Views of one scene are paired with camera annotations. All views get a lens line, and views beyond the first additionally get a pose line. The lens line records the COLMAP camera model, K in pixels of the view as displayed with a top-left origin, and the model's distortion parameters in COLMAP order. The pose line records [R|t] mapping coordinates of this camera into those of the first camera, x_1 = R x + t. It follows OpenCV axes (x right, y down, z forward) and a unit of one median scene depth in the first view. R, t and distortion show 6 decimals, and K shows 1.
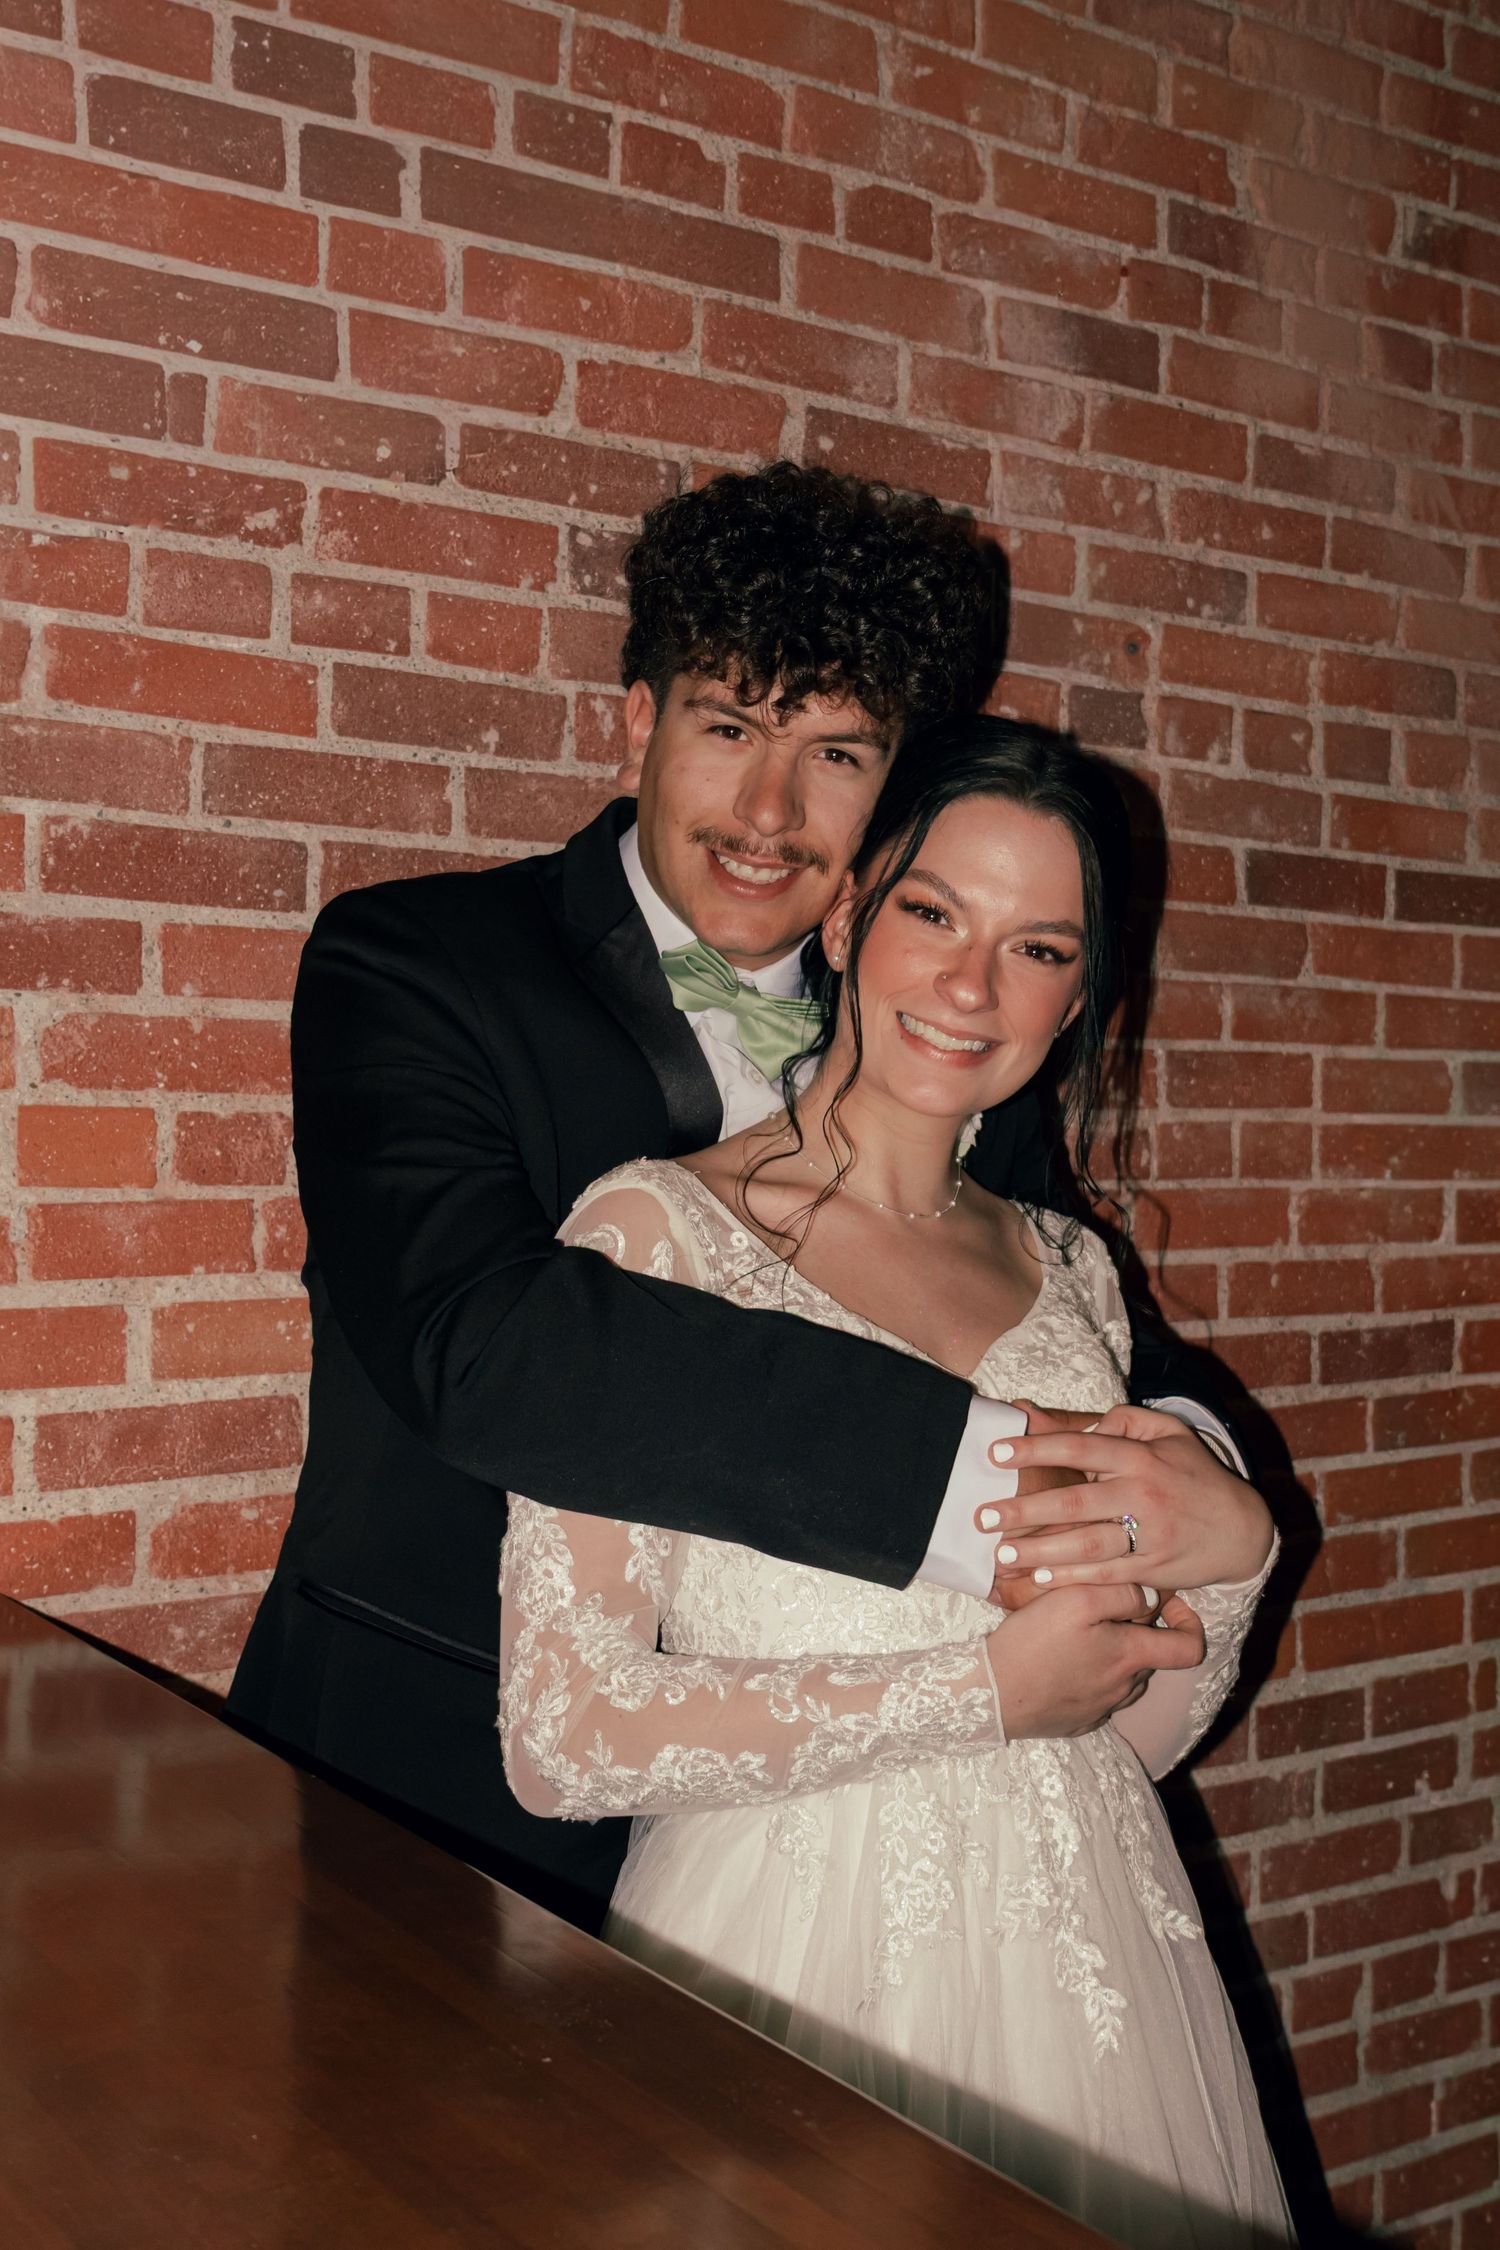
lens RADIAL K [[2396.9, 0, 753.8], [0, 2396.9, 1113.6], [0, 0, 1]] dist [0.000252, 0.000000]
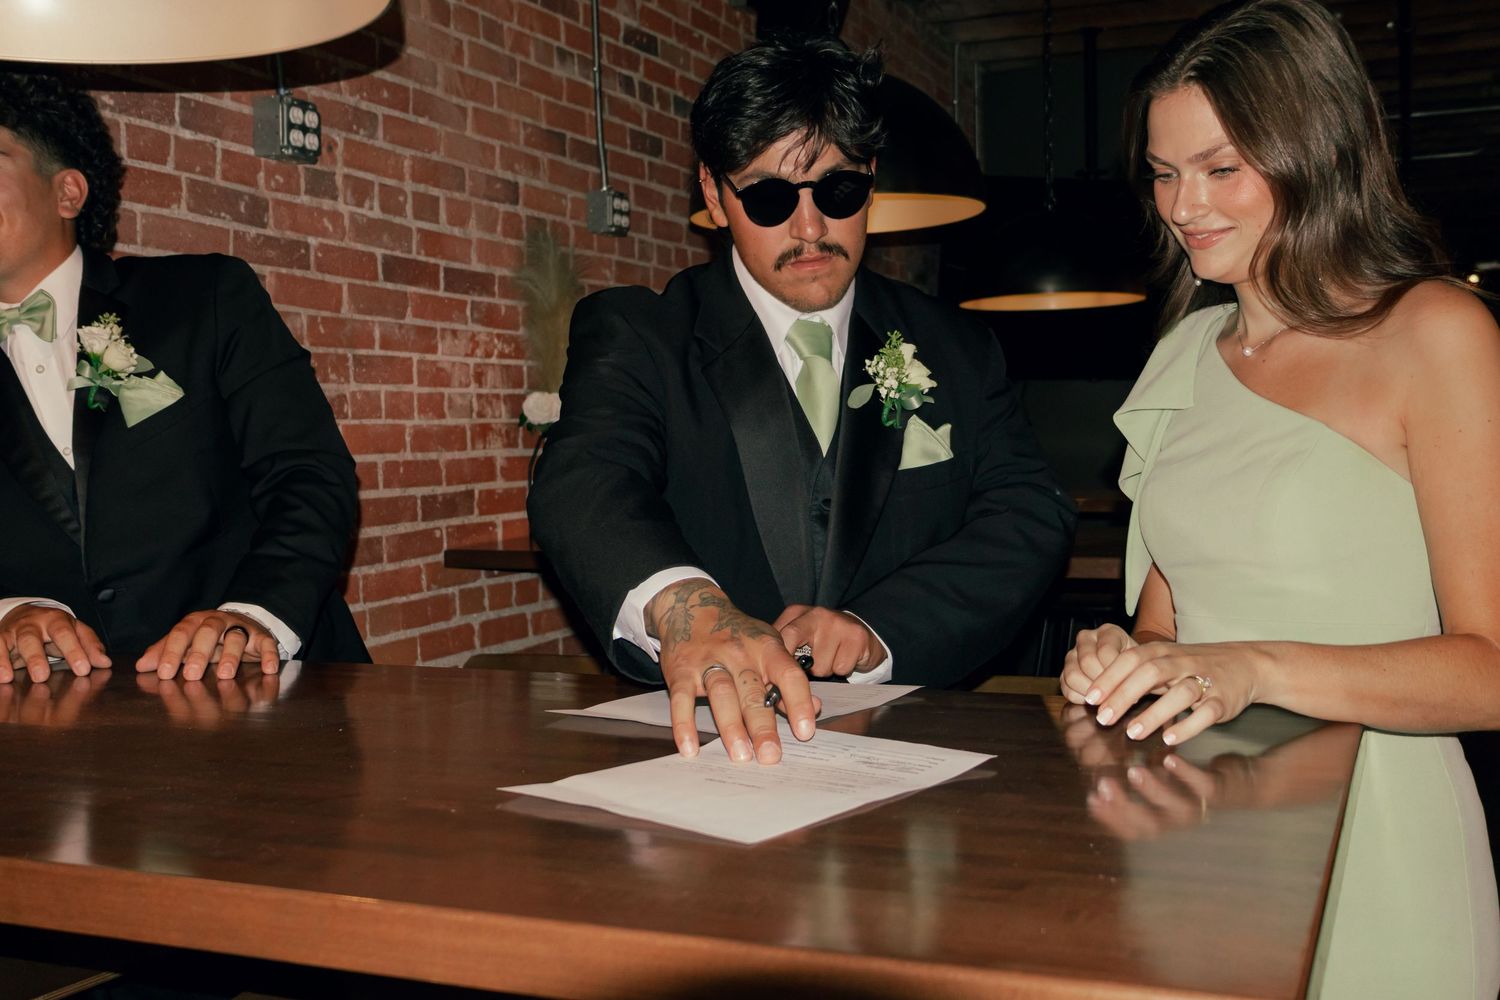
lens RADIAL K [[1597.9, 0, 754.0], [0, 1597.9, 500.4], [0, 0, 1]] dist [0.000252, 0.000000]
pose [[0.829639, -0.048382, 0.556200, -0.294860], [0.024402, 0.998428, 0.050452, 0.035952], [-0.557767, -0.028285, 0.829516, -0.288308]]
